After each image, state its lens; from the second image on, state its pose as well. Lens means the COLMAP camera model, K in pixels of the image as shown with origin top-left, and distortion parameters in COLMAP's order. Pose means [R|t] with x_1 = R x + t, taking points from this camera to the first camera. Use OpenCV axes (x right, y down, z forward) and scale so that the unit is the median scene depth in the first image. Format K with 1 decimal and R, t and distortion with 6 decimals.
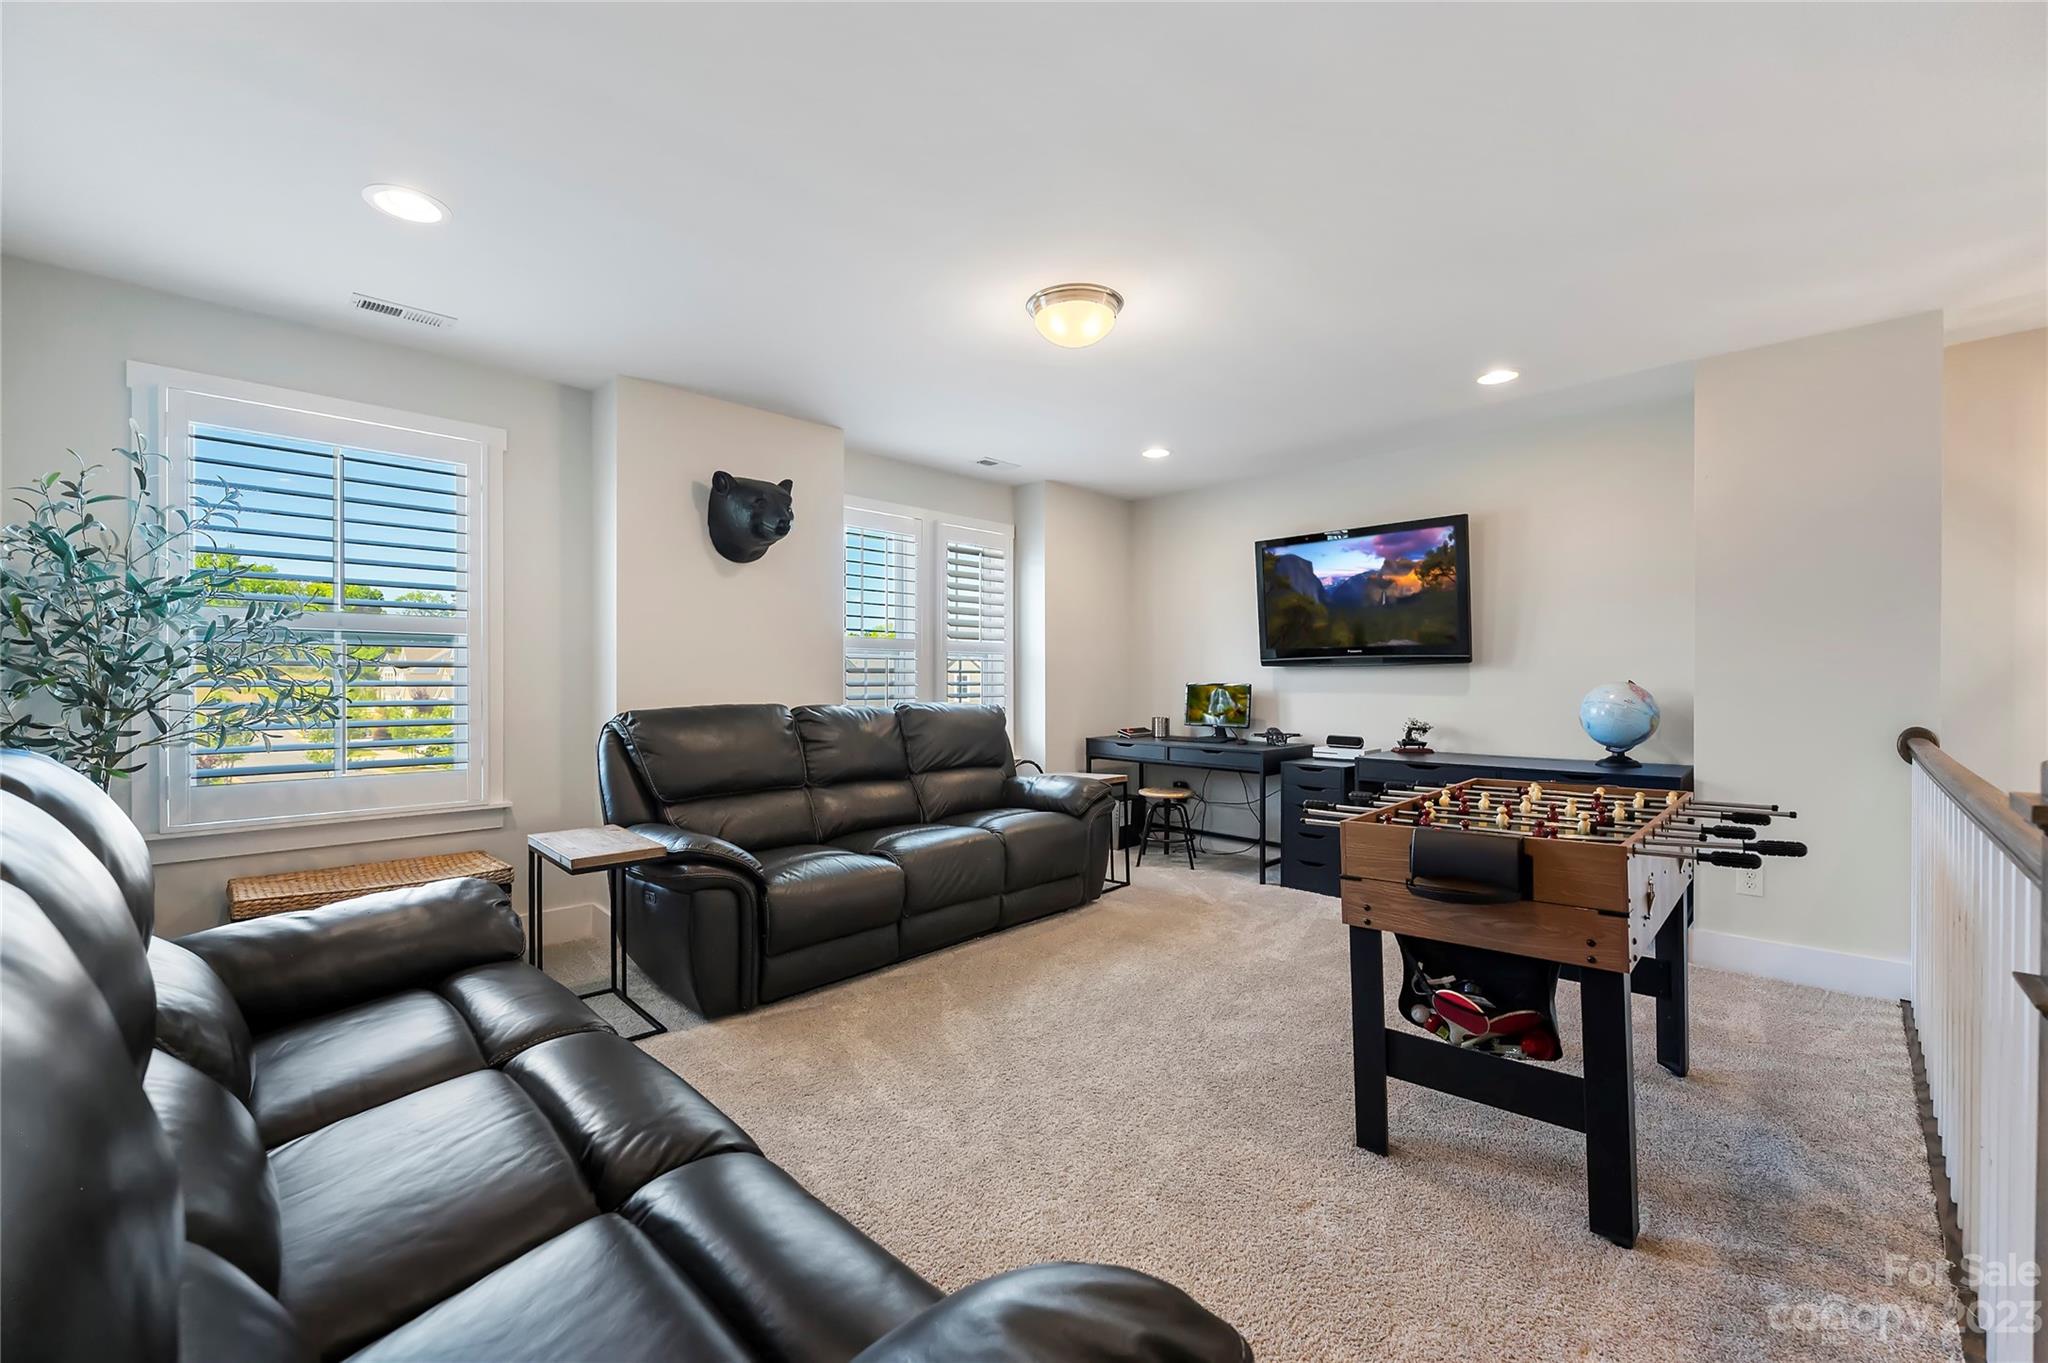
lens RADIAL K [[839.6, 0, 1024.6], [0, 839.6, 682.5], [0, 0, 1]] dist [-0.006446, -0.000048]
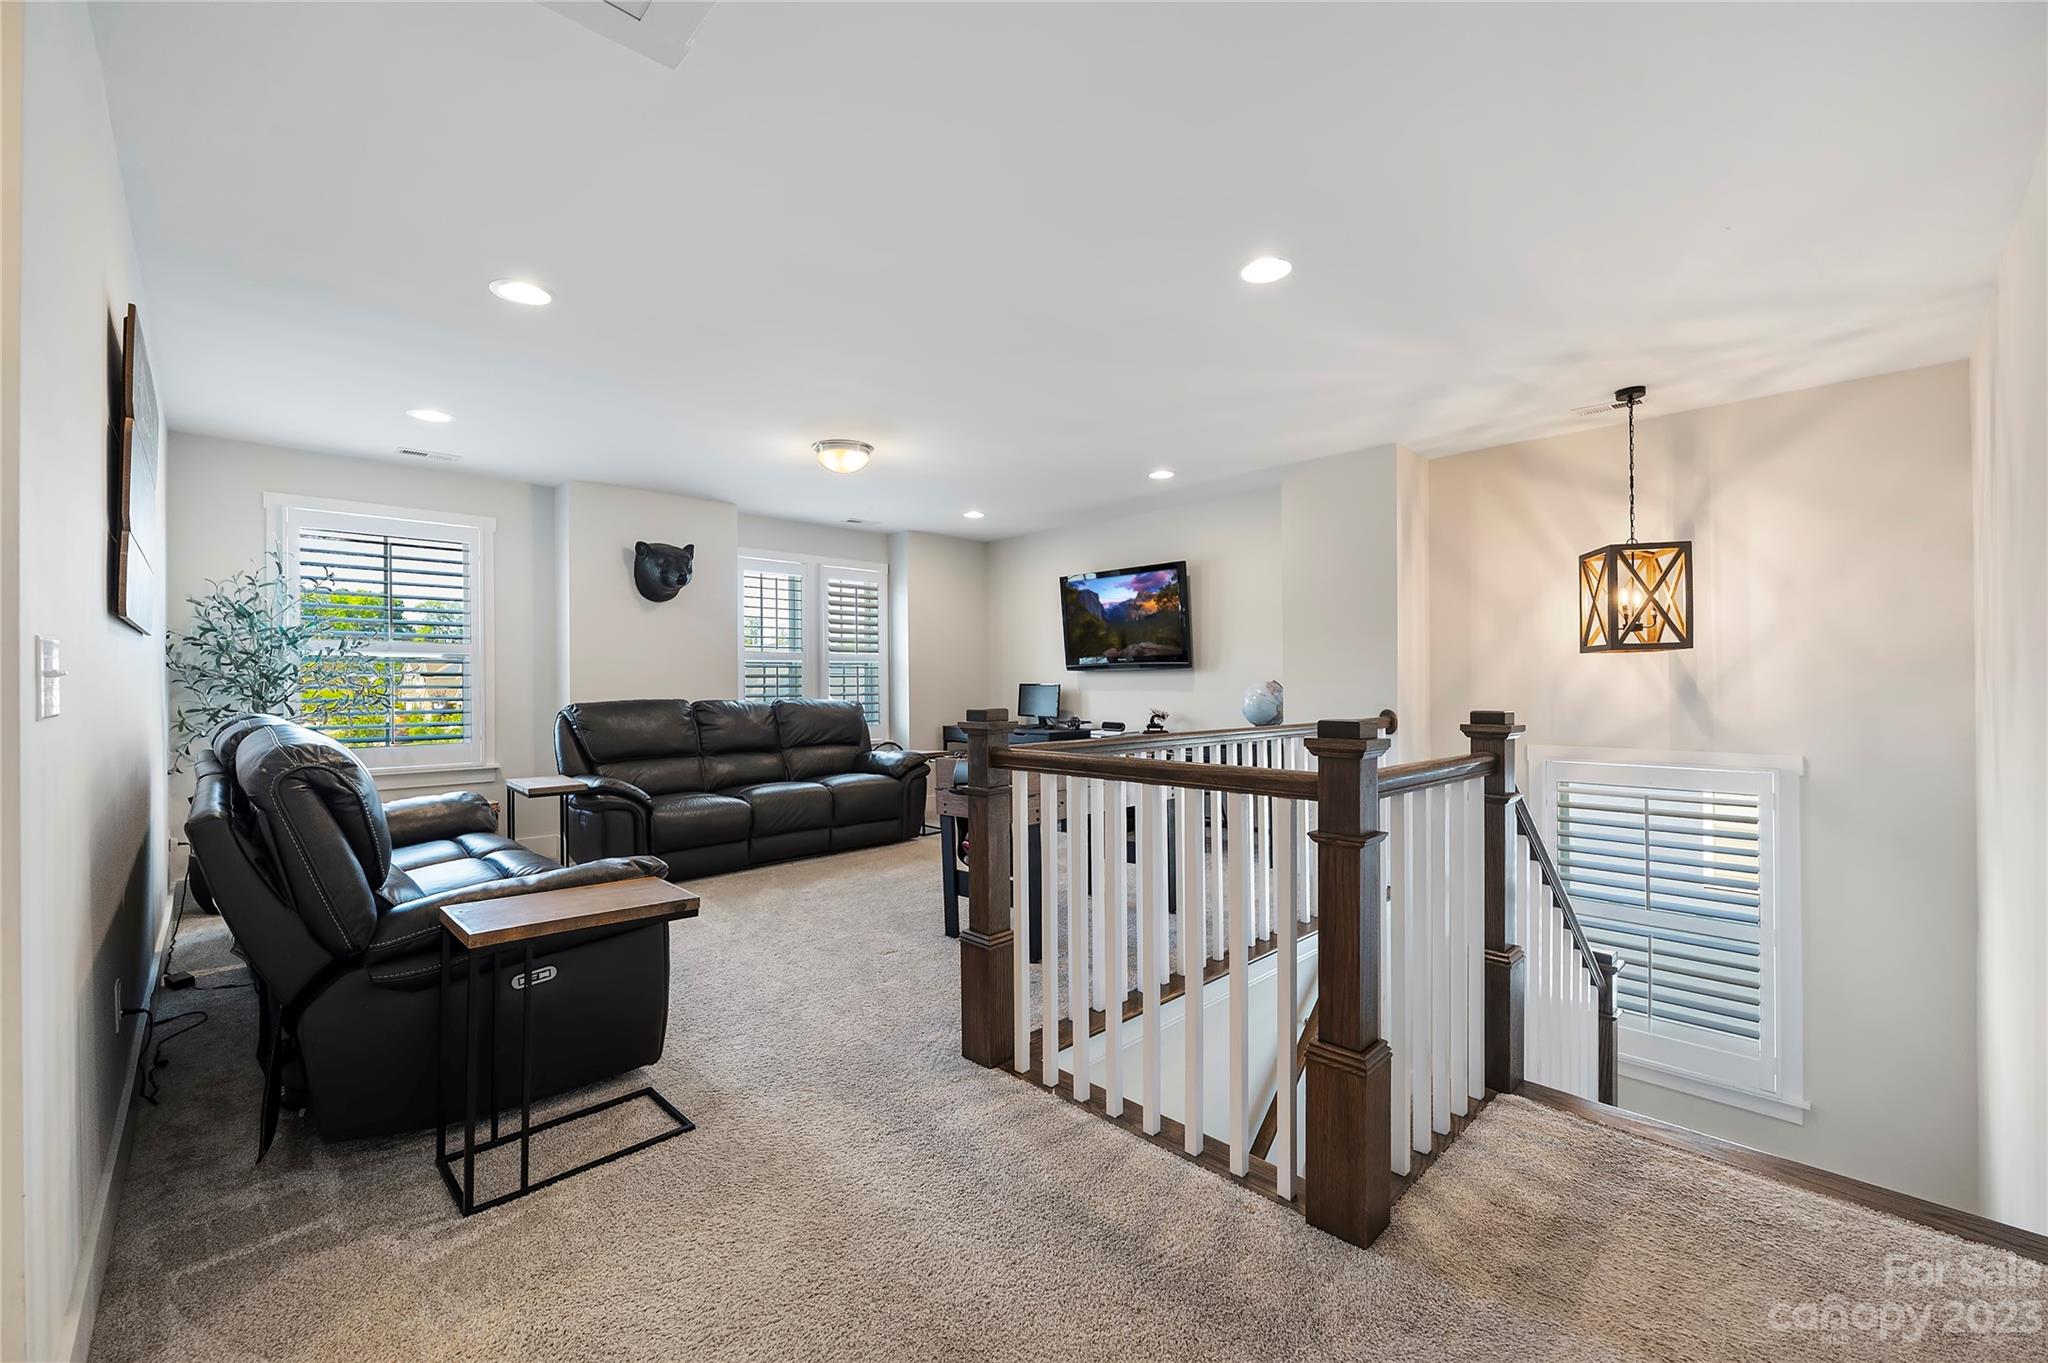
lens RADIAL K [[839.6, 0, 1023.9], [0, 839.6, 684.5], [0, 0, 1]] dist [-0.006446, -0.000048]
pose [[0.999872, -0.004680, -0.015315, 0.320598], [0.004691, 0.999989, 0.000693, 0.001916], [0.015311, -0.000765, 0.999882, -0.447441]]
